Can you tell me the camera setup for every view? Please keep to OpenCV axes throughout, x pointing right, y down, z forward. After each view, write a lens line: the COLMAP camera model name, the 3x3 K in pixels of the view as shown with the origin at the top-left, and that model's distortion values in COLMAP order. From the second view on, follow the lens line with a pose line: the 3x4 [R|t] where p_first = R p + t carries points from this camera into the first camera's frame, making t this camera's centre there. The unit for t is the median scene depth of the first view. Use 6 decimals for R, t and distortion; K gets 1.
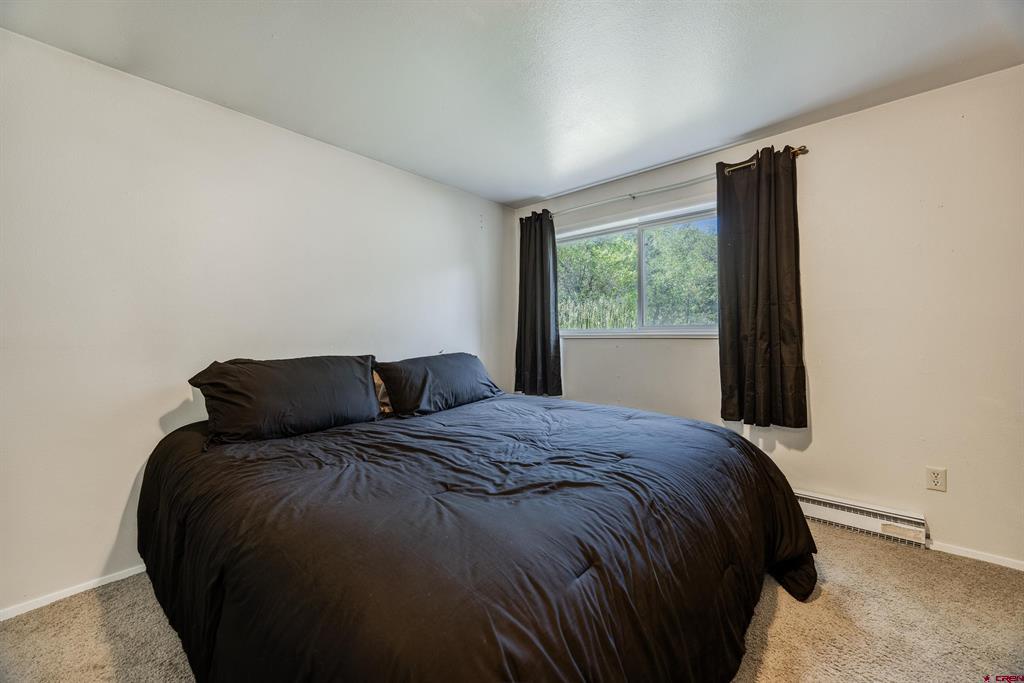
lens RADIAL K [[396.1, 0, 514.1], [0, 396.1, 336.2], [0, 0, 1]] dist [-0.001131, -0.000093]
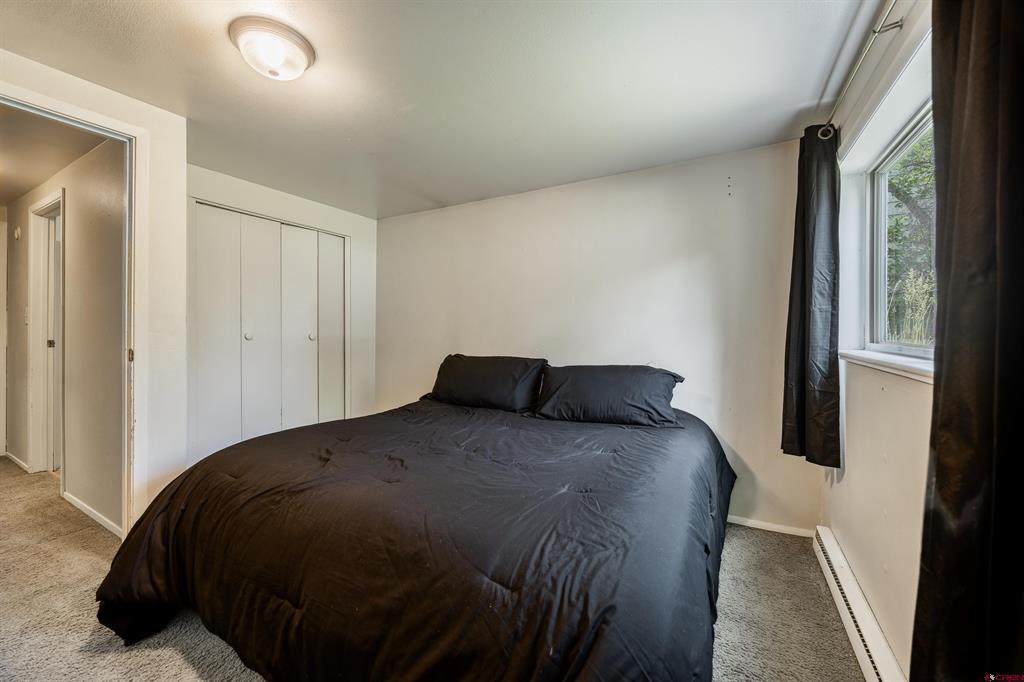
lens RADIAL K [[396.1, 0, 514.1], [0, 396.1, 335.7], [0, 0, 1]] dist [-0.001131, -0.000093]
pose [[0.209798, 0.016439, -0.977607, 0.741551], [-0.018936, 0.999739, 0.012747, -0.033095], [0.977561, 0.015838, 0.210054, 0.654250]]
